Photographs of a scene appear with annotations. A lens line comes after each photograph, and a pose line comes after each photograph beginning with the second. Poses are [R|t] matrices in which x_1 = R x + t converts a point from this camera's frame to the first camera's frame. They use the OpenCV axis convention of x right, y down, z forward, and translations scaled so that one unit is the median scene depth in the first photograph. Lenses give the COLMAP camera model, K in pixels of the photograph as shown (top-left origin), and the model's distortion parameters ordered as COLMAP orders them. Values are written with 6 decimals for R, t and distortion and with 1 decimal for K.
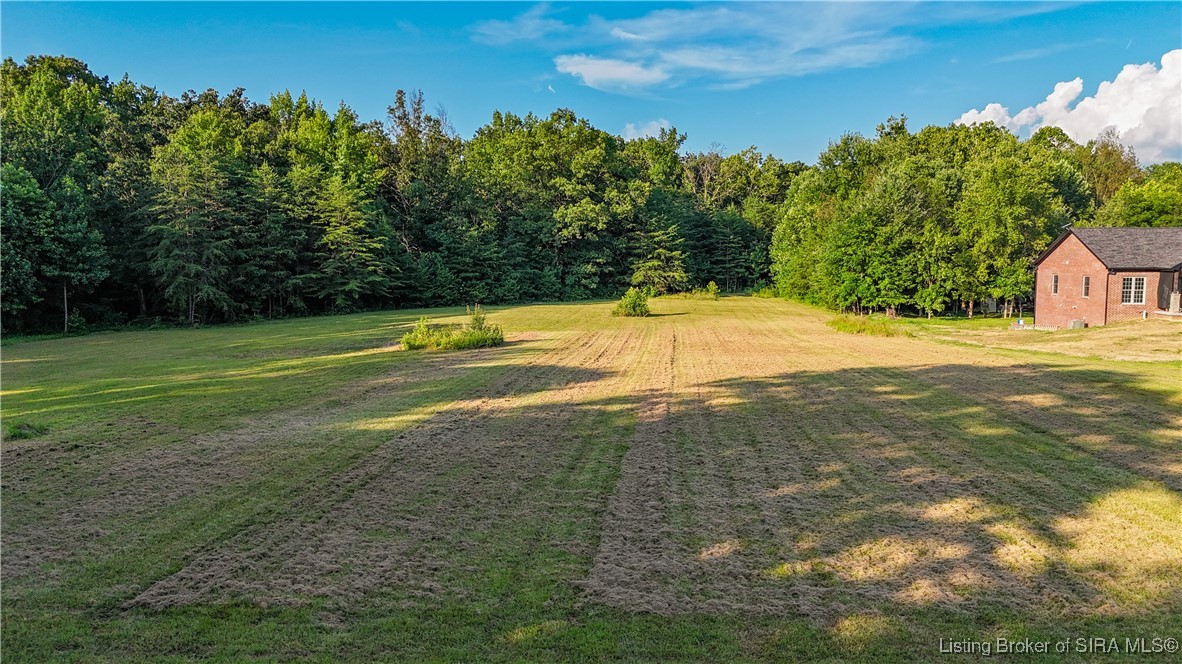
lens RADIAL K [[868.8, 0, 588.0], [0, 868.8, 336.1], [0, 0, 1]] dist [0.077239, -0.082168]
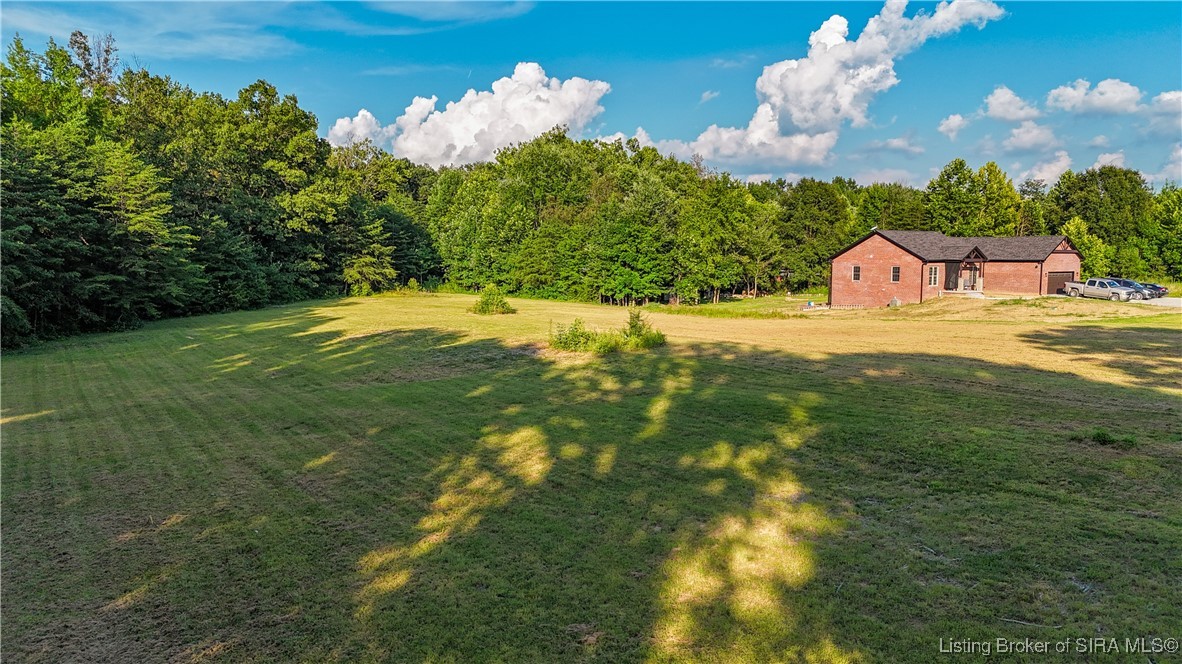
lens RADIAL K [[868.8, 0, 591.1], [0, 868.8, 318.2], [0, 0, 1]] dist [0.077239, -0.082168]
pose [[0.782593, -0.047297, 0.620735, -0.386521], [0.058054, 0.998309, 0.002874, -0.011980], [-0.619821, 0.033787, 0.784015, 0.147571]]
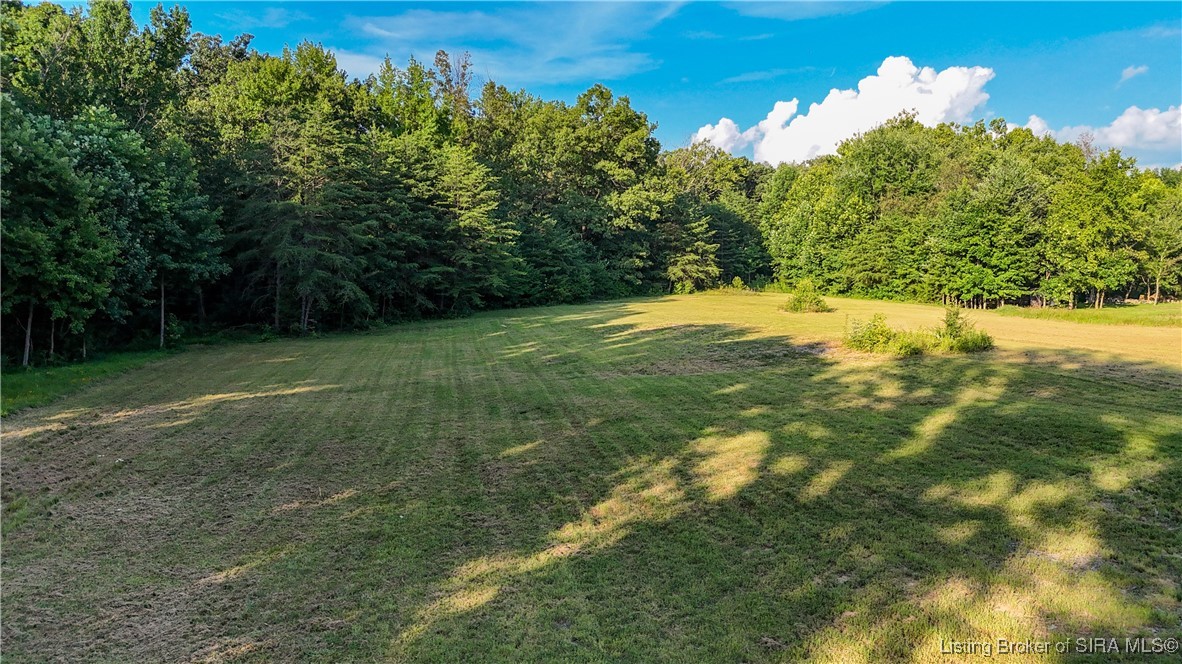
lens RADIAL K [[868.8, 0, 589.3], [0, 868.8, 331.5], [0, 0, 1]] dist [0.077239, -0.082168]
pose [[0.963471, -0.023814, 0.266750, -0.335924], [0.025808, 0.999659, -0.003971, -0.004485], [-0.266565, 0.010710, 0.963757, 0.166011]]
